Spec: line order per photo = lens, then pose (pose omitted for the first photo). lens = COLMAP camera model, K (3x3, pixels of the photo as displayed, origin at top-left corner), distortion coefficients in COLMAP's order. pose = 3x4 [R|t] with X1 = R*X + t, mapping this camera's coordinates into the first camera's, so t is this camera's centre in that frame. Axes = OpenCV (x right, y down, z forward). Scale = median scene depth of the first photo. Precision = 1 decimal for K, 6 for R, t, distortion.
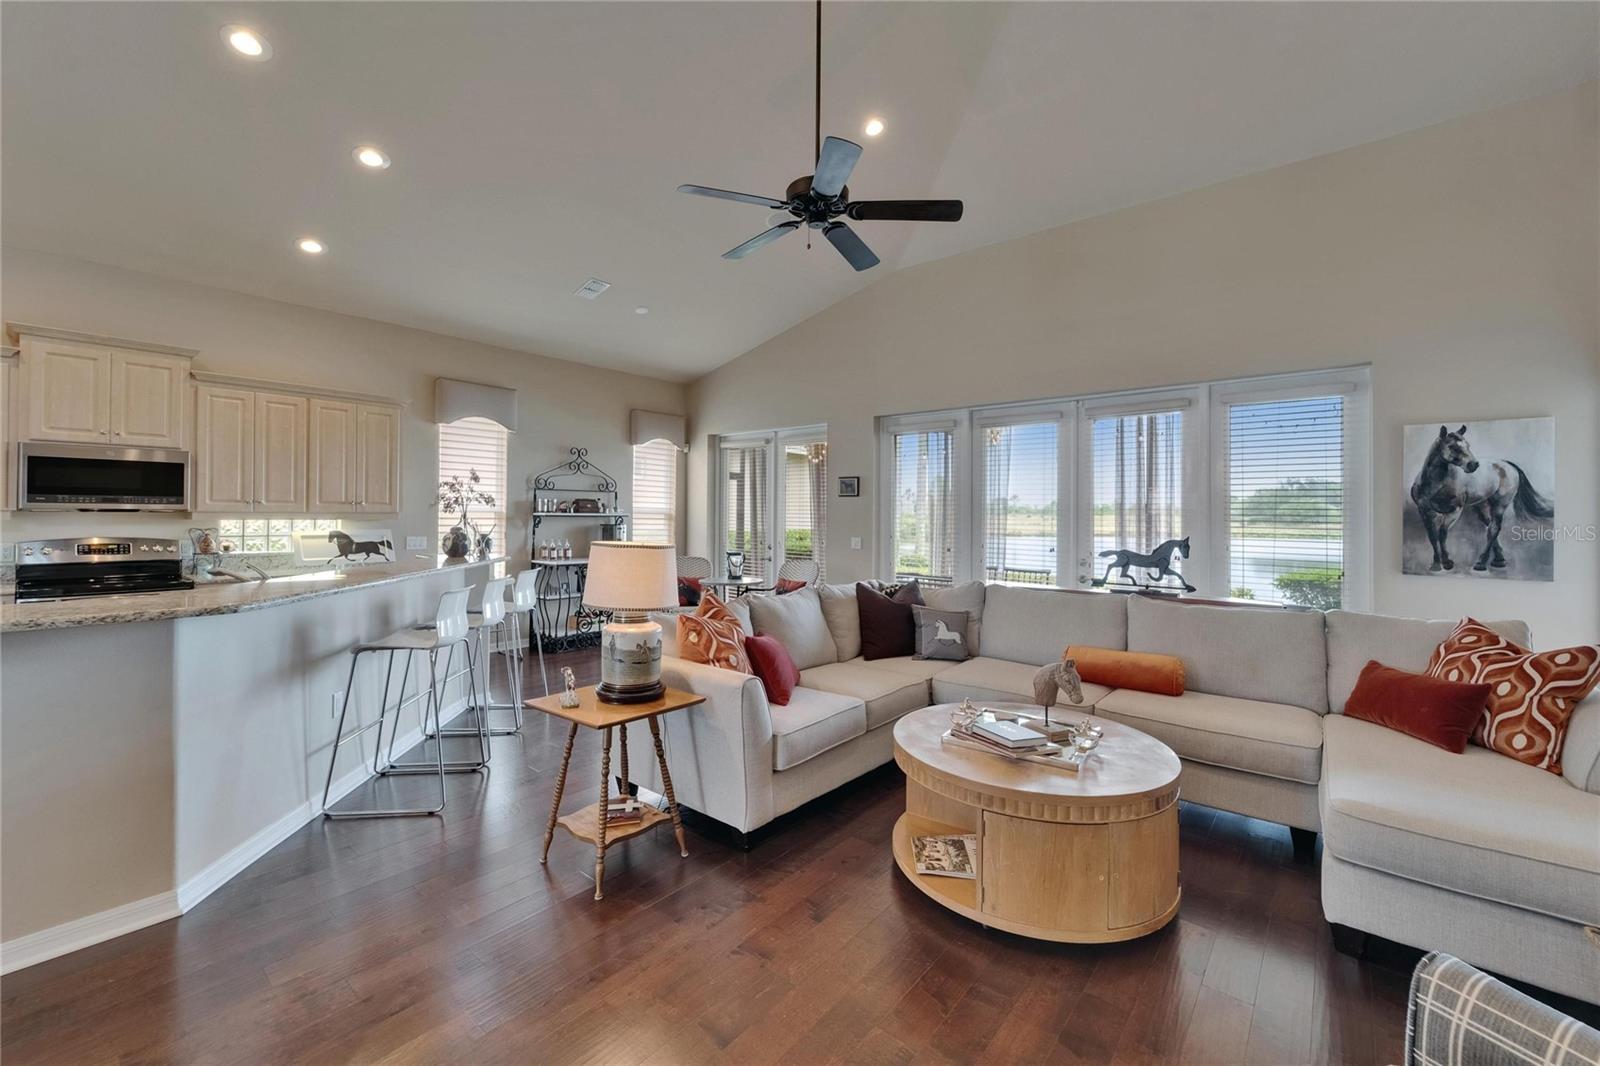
lens RADIAL K [[647.4, 0, 796.8], [0, 647.4, 512.0], [0, 0, 1]] dist [0.002531, -0.001352]
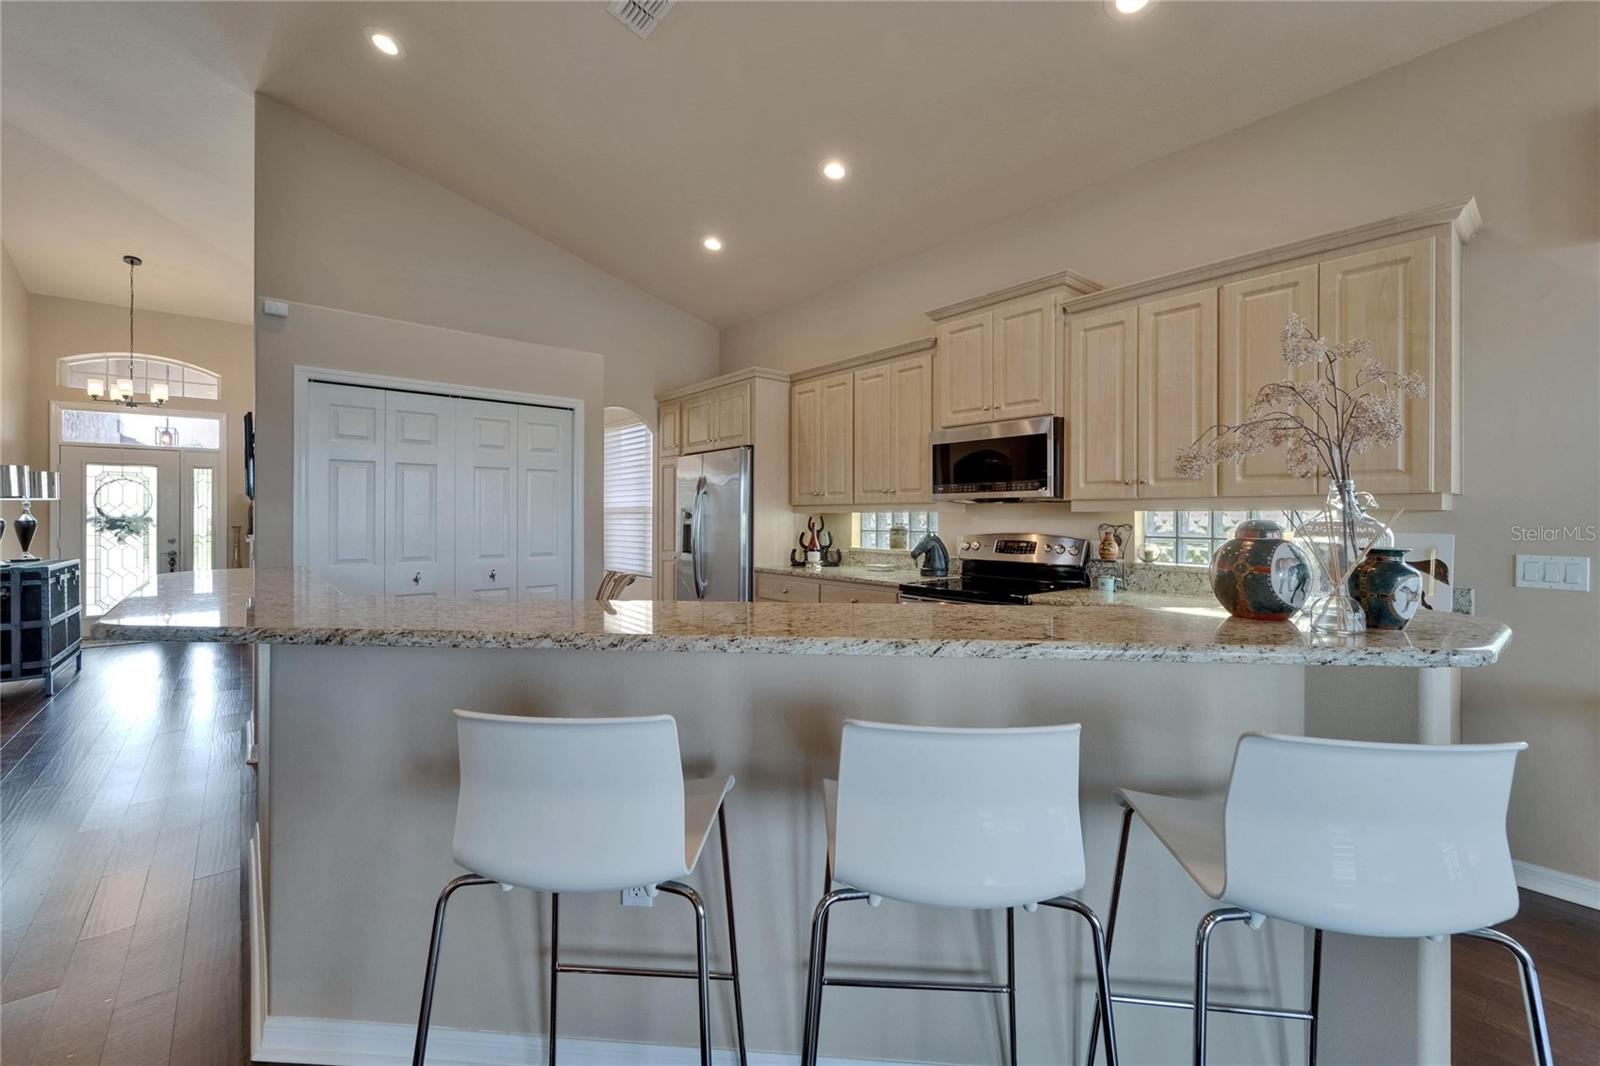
lens RADIAL K [[647.4, 0, 780.3], [0, 647.4, 516.3], [0, 0, 1]] dist [0.002531, -0.001352]
pose [[-0.182108, -0.006431, -0.983257, -0.197752], [0.003108, 0.999970, -0.007115, 0.024534], [0.983274, -0.004352, -0.182083, 0.925326]]
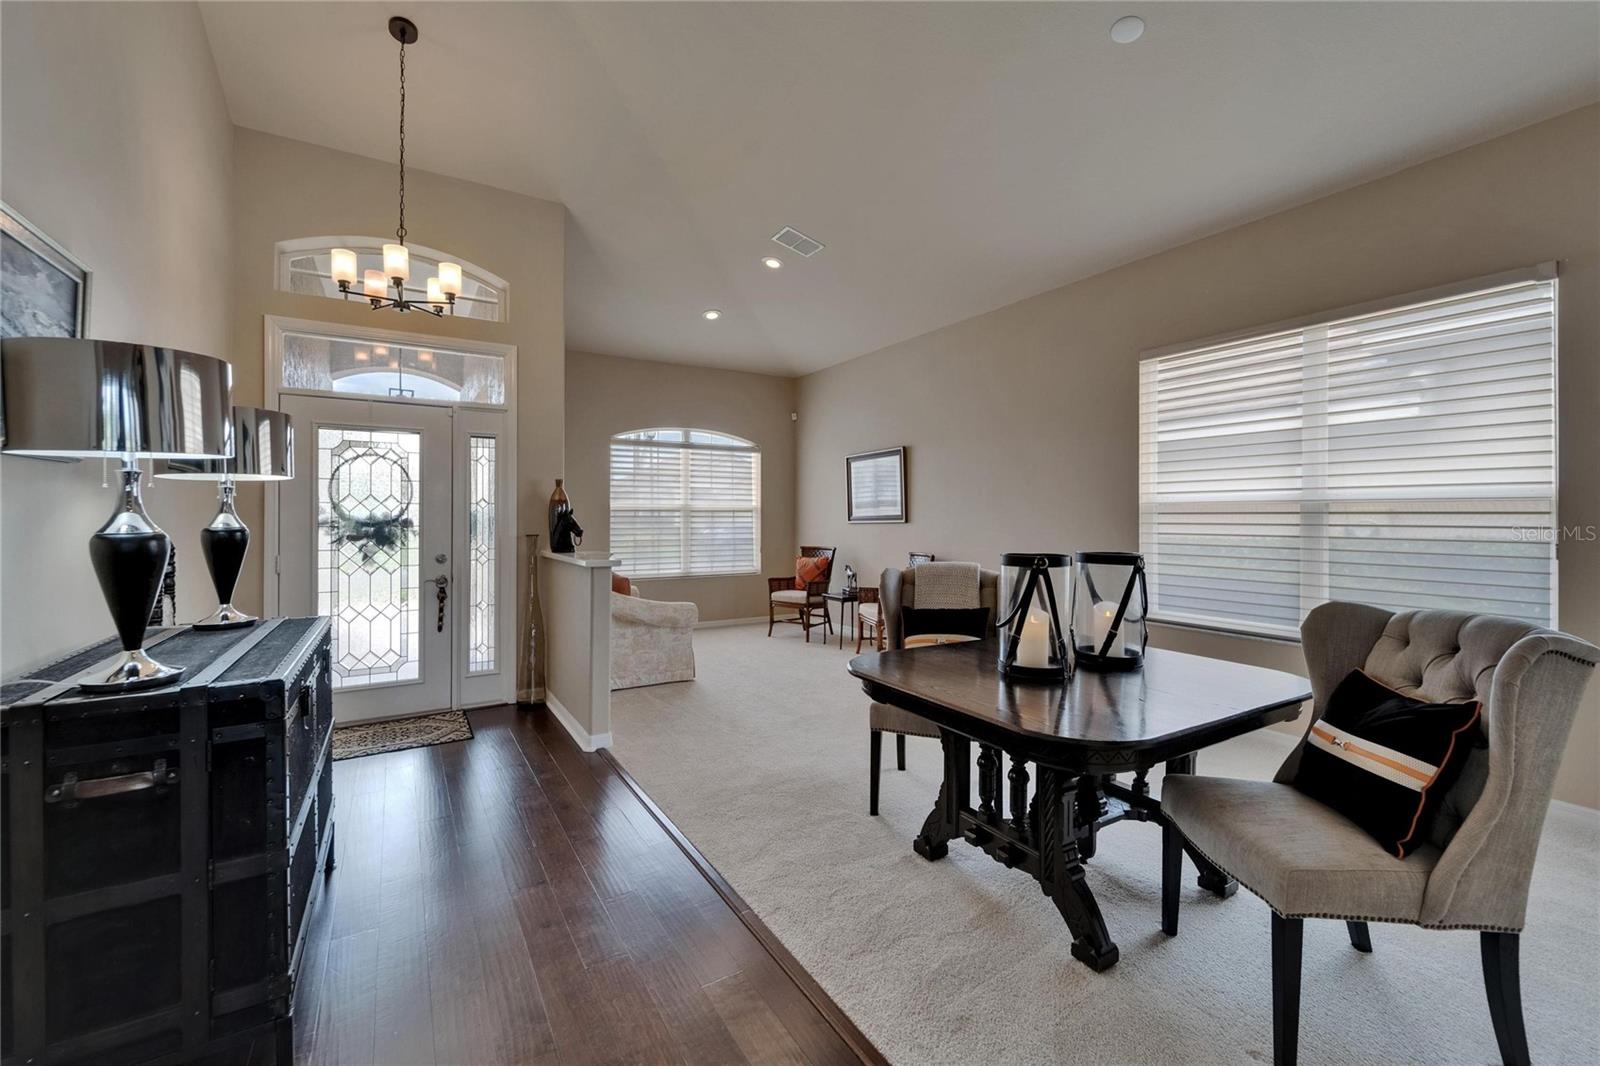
lens RADIAL K [[647.4, 0, 786.0], [0, 647.4, 518.5], [0, 0, 1]] dist [0.002531, -0.001352]
pose [[-0.329451, -0.005690, -0.944156, -0.849033], [-0.000842, 0.999983, -0.005732, 0.013540], [0.944172, -0.001094, -0.329450, -0.189757]]
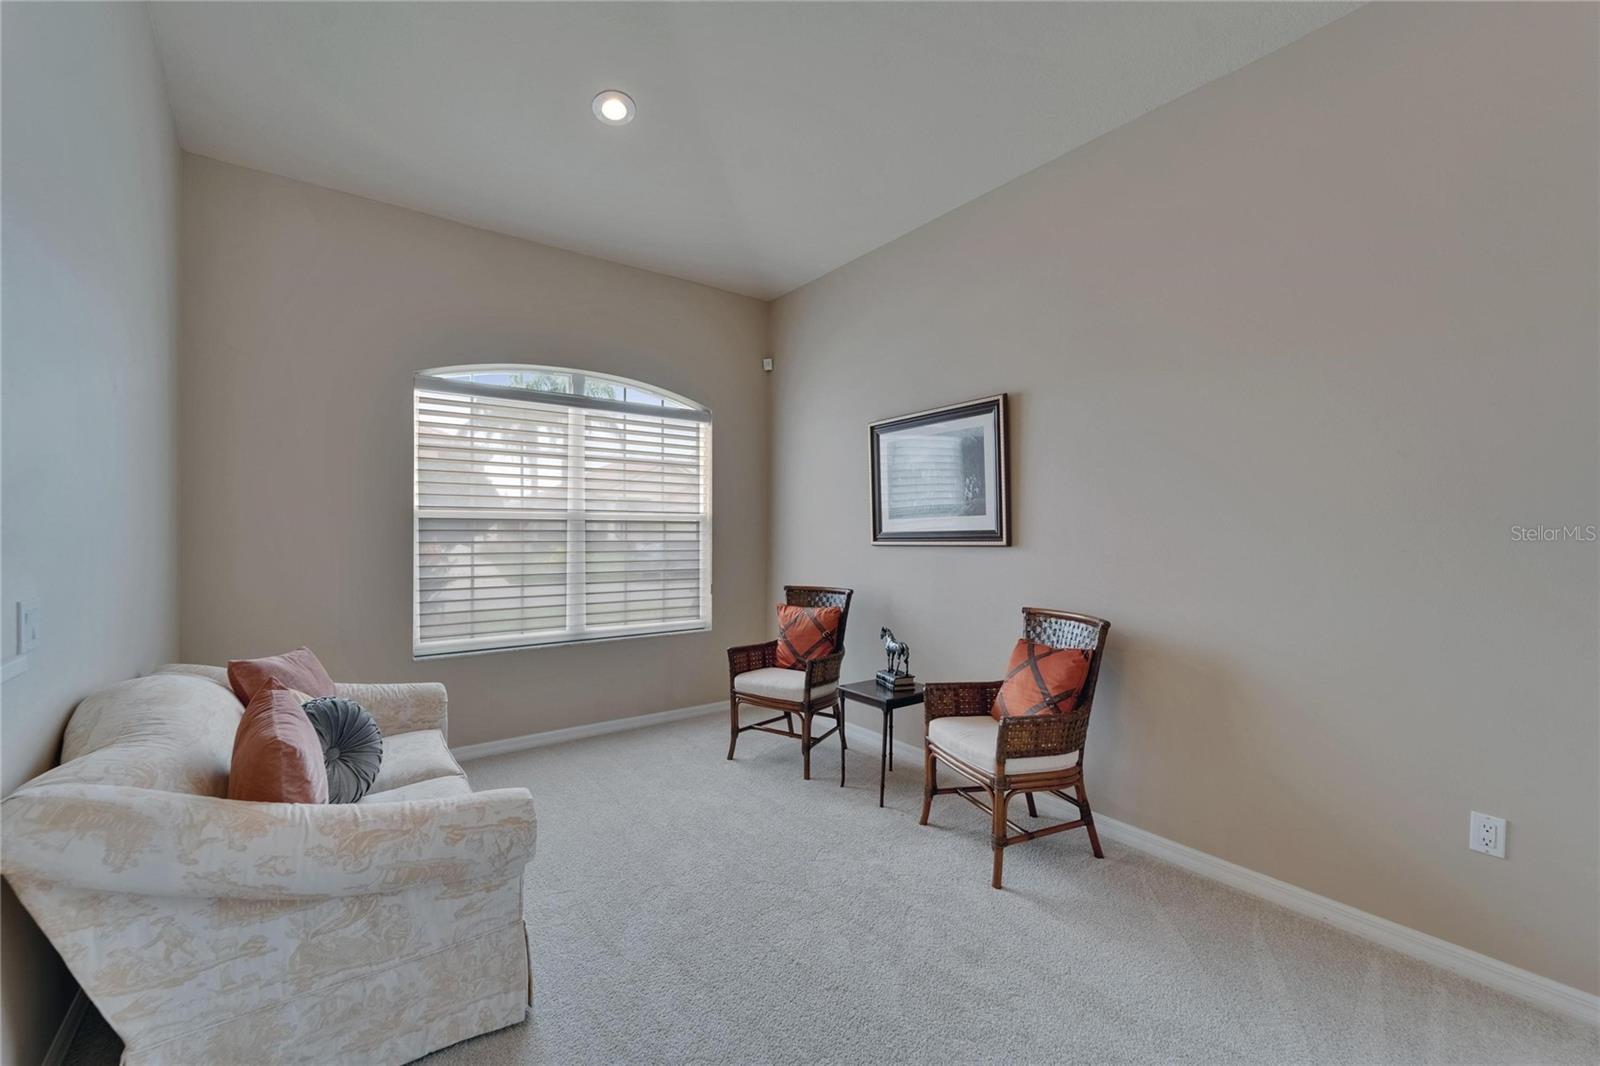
lens RADIAL K [[647.4, 0, 786.6], [0, 647.4, 532.5], [0, 0, 1]] dist [0.002531, -0.001352]
pose [[-0.242536, -0.006114, -0.970123, -1.604493], [-0.004260, 0.999977, -0.005238, 0.003065], [0.970133, 0.002863, -0.242556, -0.505512]]
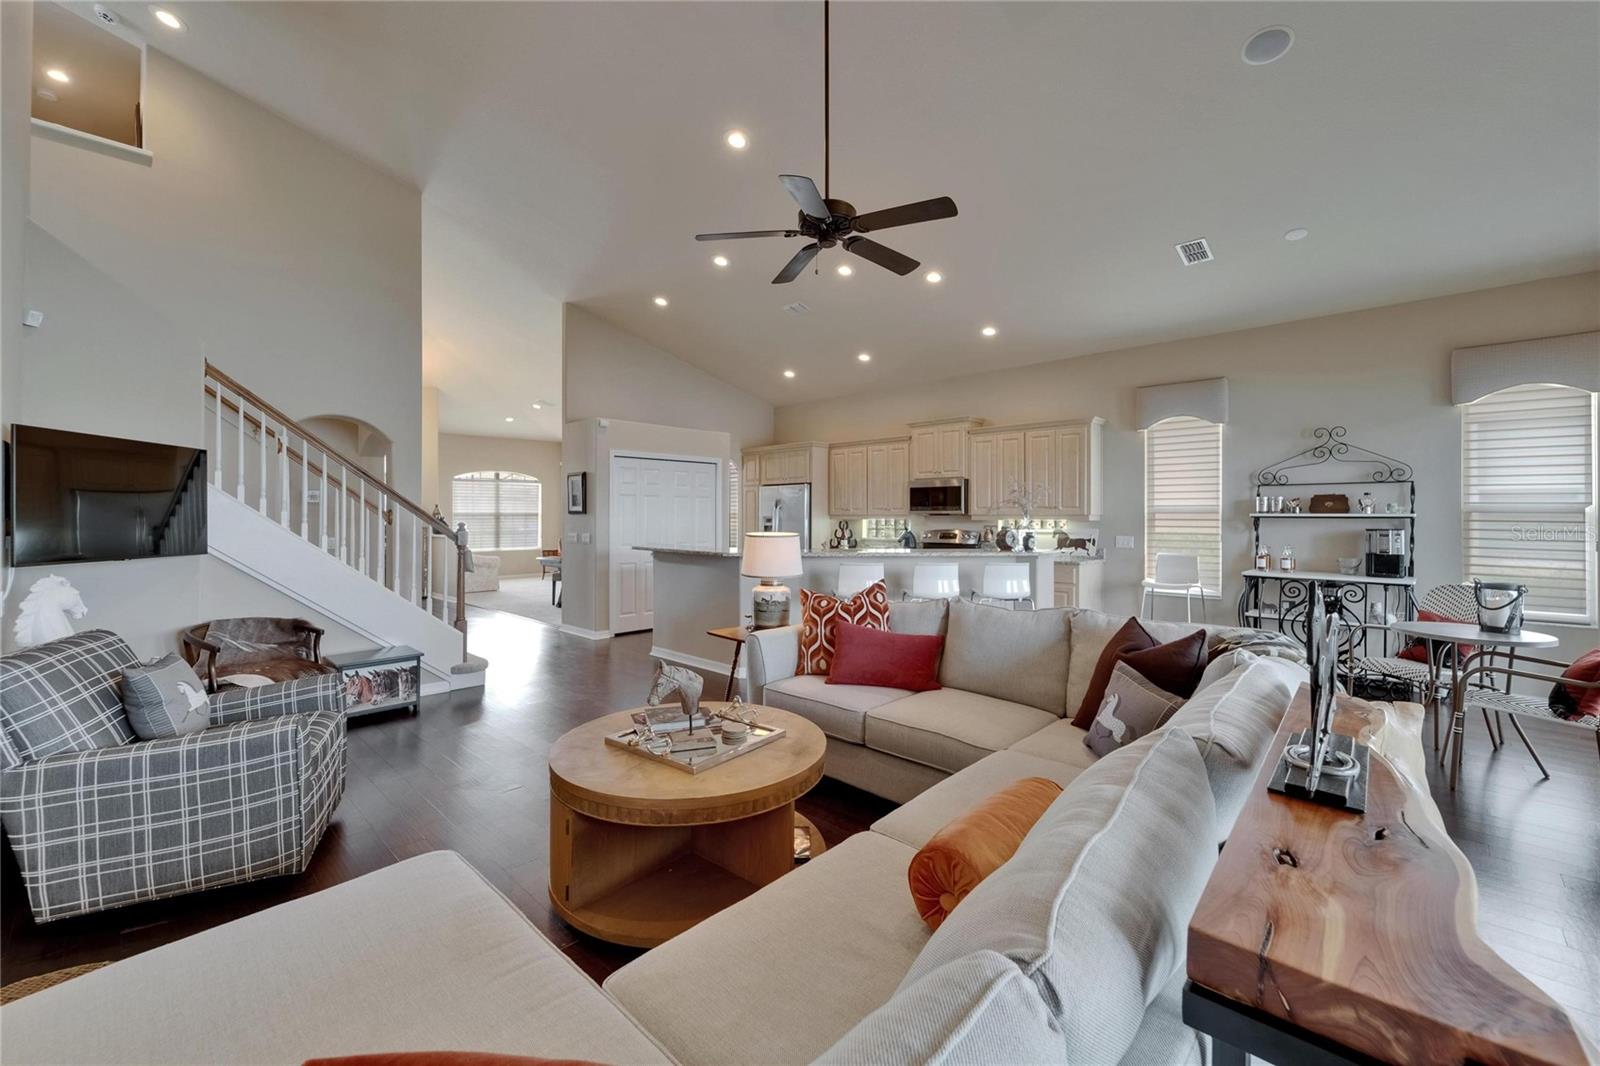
lens RADIAL K [[647.4, 0, 790.0], [0, 647.4, 512.0], [0, 0, 1]] dist [0.002531, -0.001352]
pose [[-0.076931, -0.010317, -0.996983, 0.828682], [0.005837, 0.999925, -0.010798, 0.008152], [0.997019, -0.006650, -0.076865, 0.759842]]
